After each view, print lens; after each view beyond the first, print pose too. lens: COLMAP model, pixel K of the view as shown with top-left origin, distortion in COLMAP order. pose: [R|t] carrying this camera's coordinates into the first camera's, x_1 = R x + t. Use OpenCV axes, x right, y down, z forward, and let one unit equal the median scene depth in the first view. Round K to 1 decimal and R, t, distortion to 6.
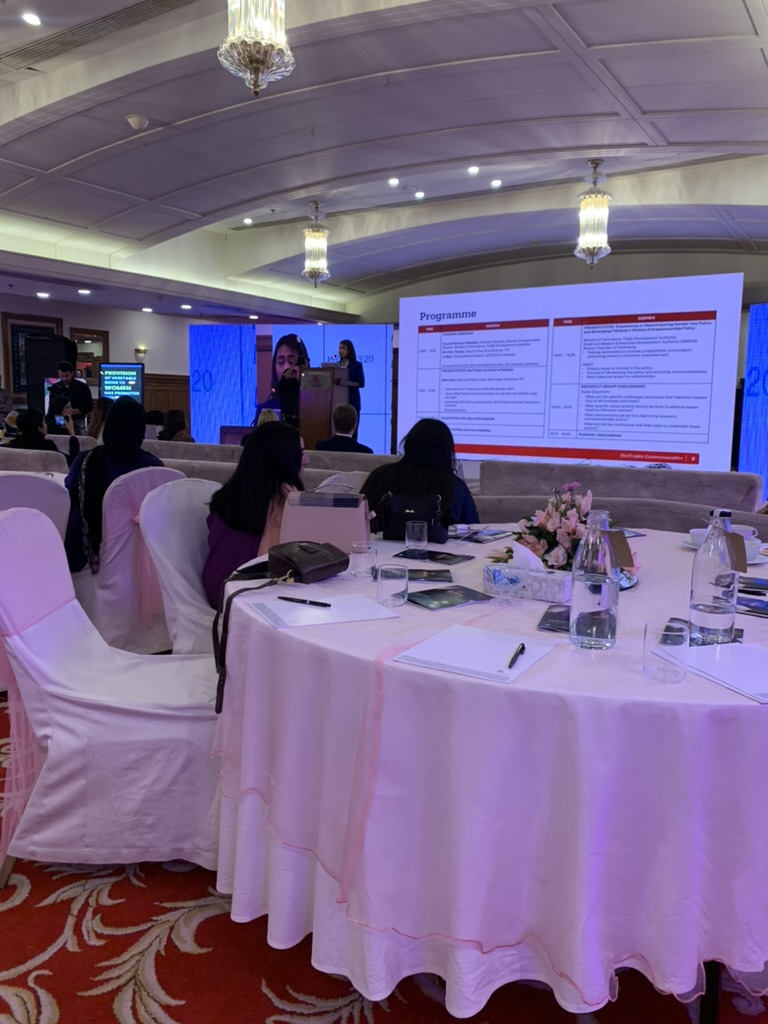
lens RADIAL K [[786.7, 0, 384.0], [0, 786.7, 512.0], [0, 0, 1]] dist [0.014218, 0.004554]
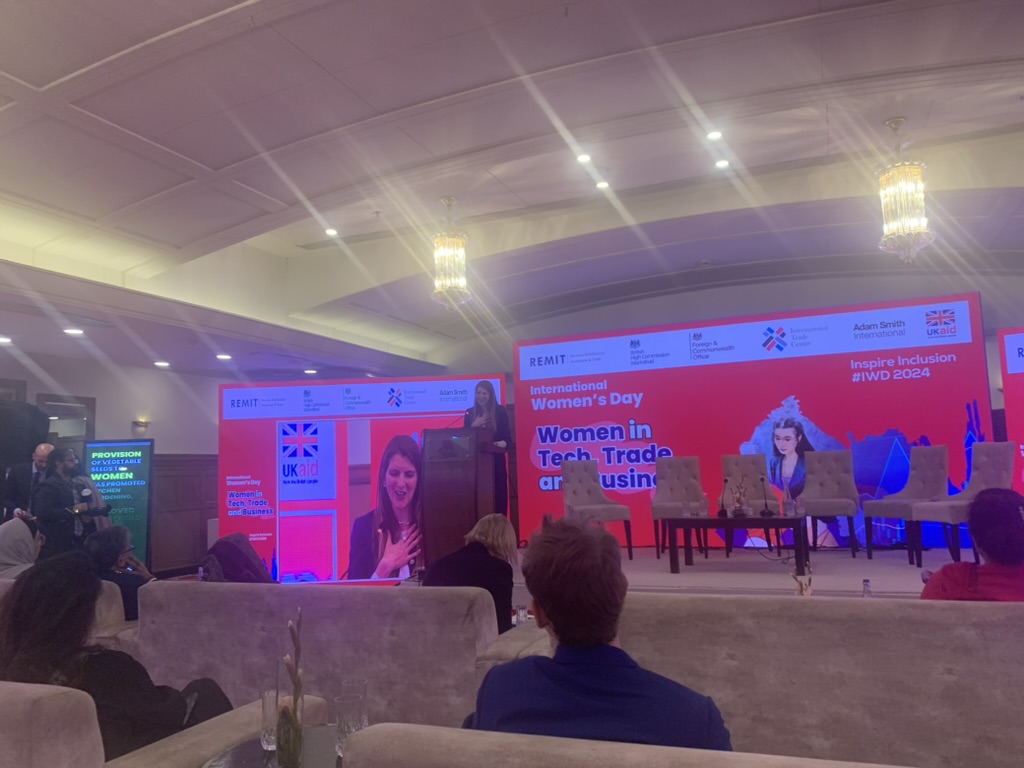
lens RADIAL K [[786.7, 0, 508.8], [0, 786.7, 408.1], [0, 0, 1]] dist [0.014218, 0.004554]
pose [[0.981024, -0.035183, 0.190669, -0.131866], [0.075853, 0.974663, -0.210425, -0.046520], [-0.178435, 0.220895, 0.958836, 0.278638]]
